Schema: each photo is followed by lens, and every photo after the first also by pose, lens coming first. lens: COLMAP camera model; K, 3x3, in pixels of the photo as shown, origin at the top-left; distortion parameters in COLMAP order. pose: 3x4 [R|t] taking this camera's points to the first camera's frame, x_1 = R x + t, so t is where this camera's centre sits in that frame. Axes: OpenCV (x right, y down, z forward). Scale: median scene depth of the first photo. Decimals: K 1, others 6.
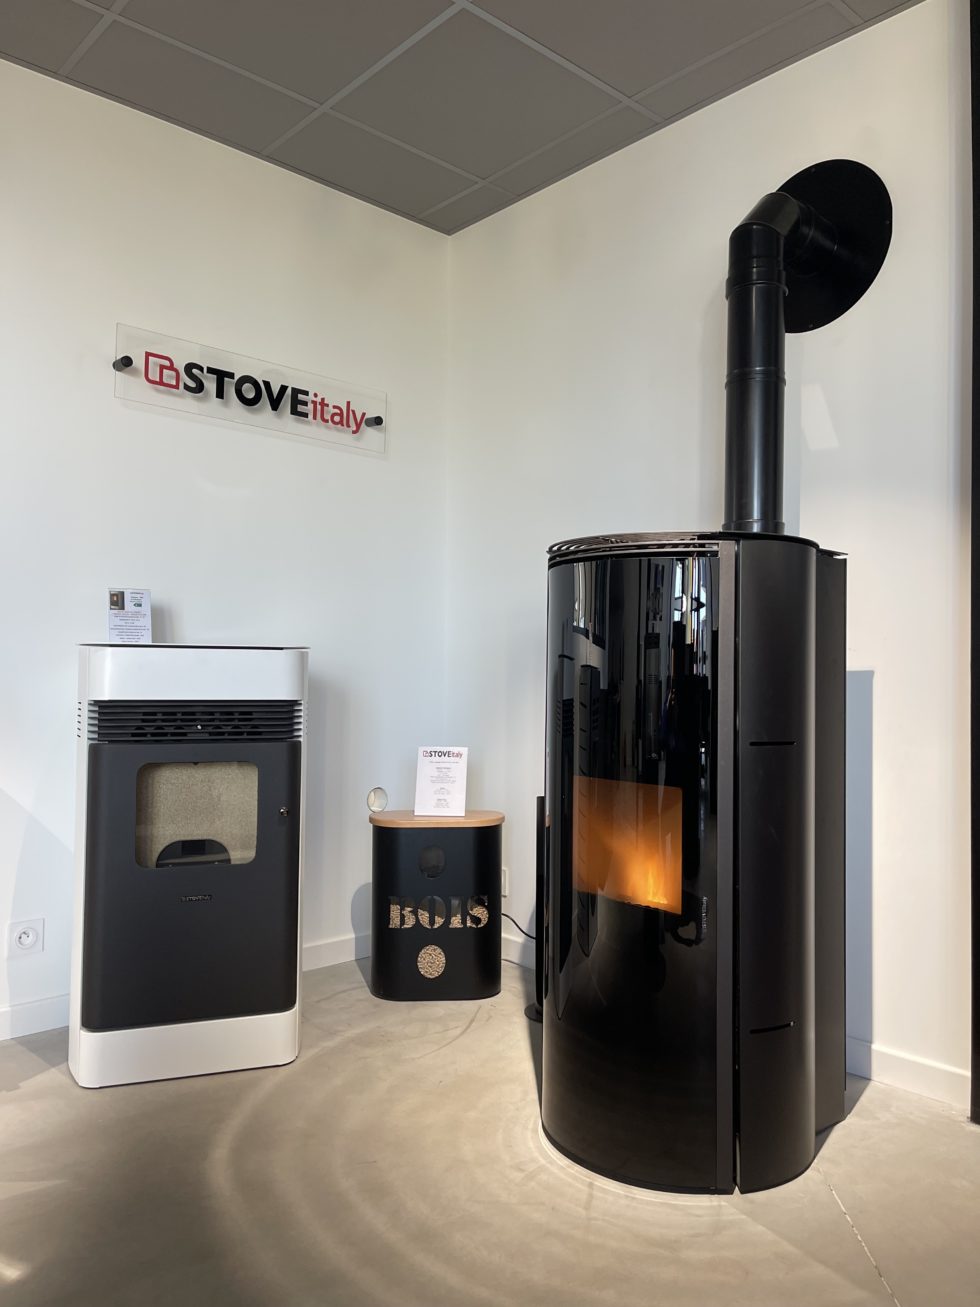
lens RADIAL K [[985.4, 0, 490.0], [0, 985.4, 653.5], [0, 0, 1]] dist [0.038667, -0.006981]
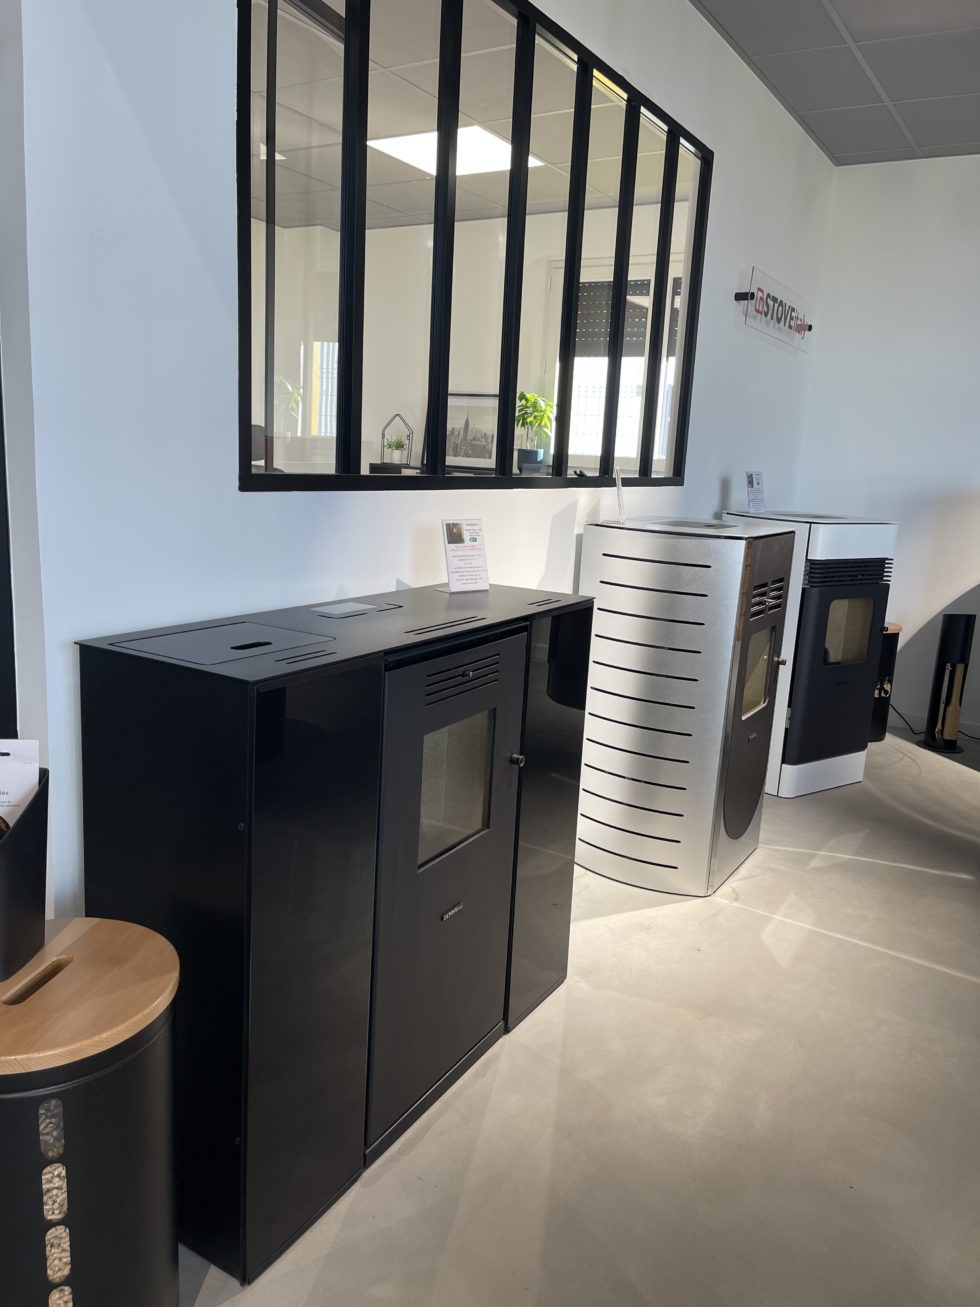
lens RADIAL K [[985.4, 0, 490.0], [0, 985.4, 653.5], [0, 0, 1]] dist [0.038667, -0.006981]
pose [[0.961803, -0.014818, 0.273341, -1.134199], [-0.048526, 0.973491, 0.223520, -0.112239], [-0.269407, -0.228246, 0.935587, -0.281491]]
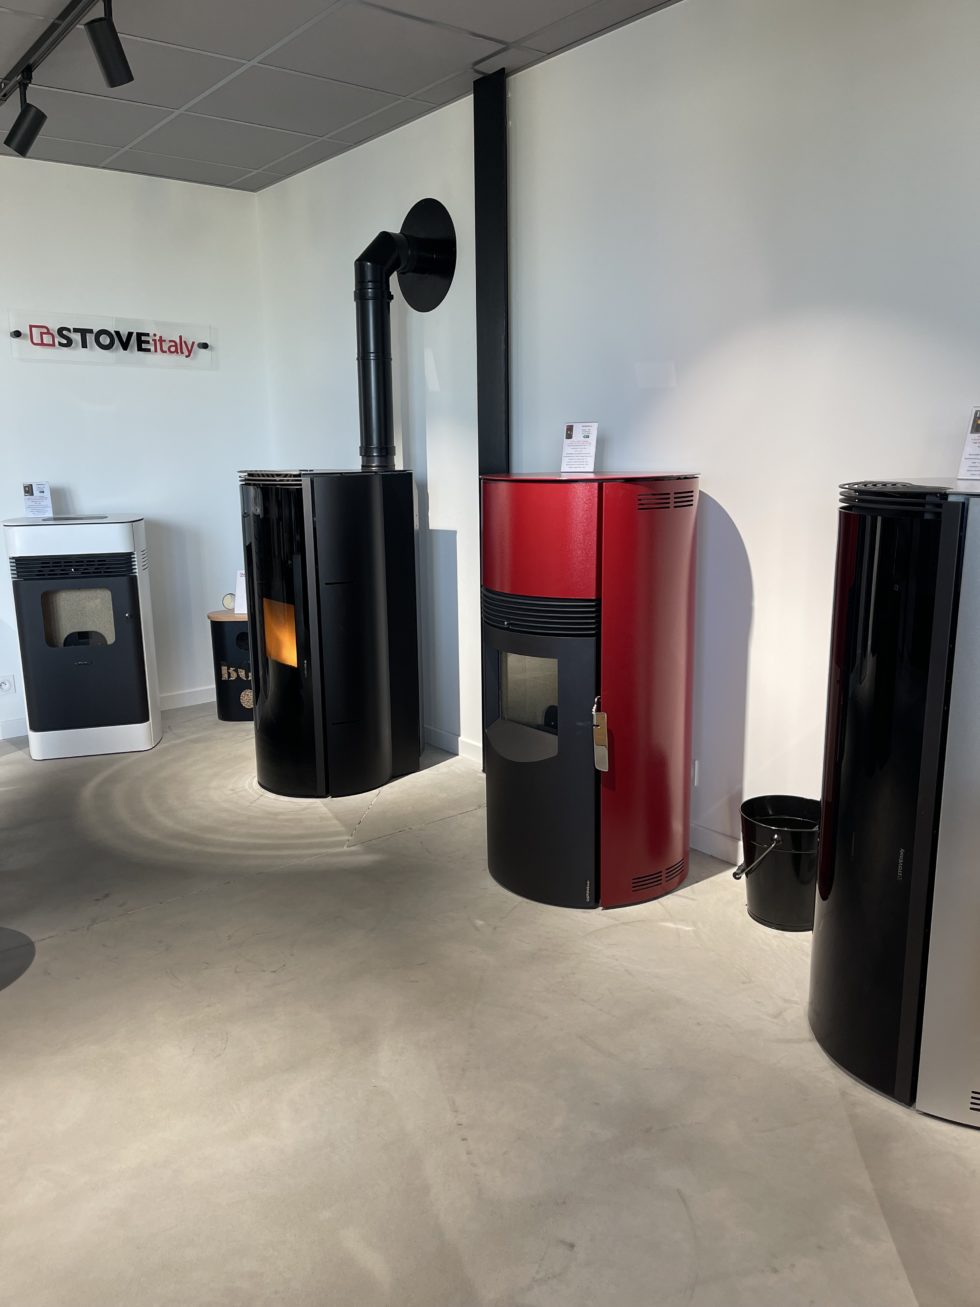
lens RADIAL K [[985.4, 0, 490.0], [0, 985.4, 653.5], [0, 0, 1]] dist [0.038667, -0.006981]
pose [[0.997388, -0.009753, -0.071568, 0.516992], [0.026166, 0.972328, 0.232150, -0.155337], [0.067323, -0.233416, 0.970044, -0.635948]]
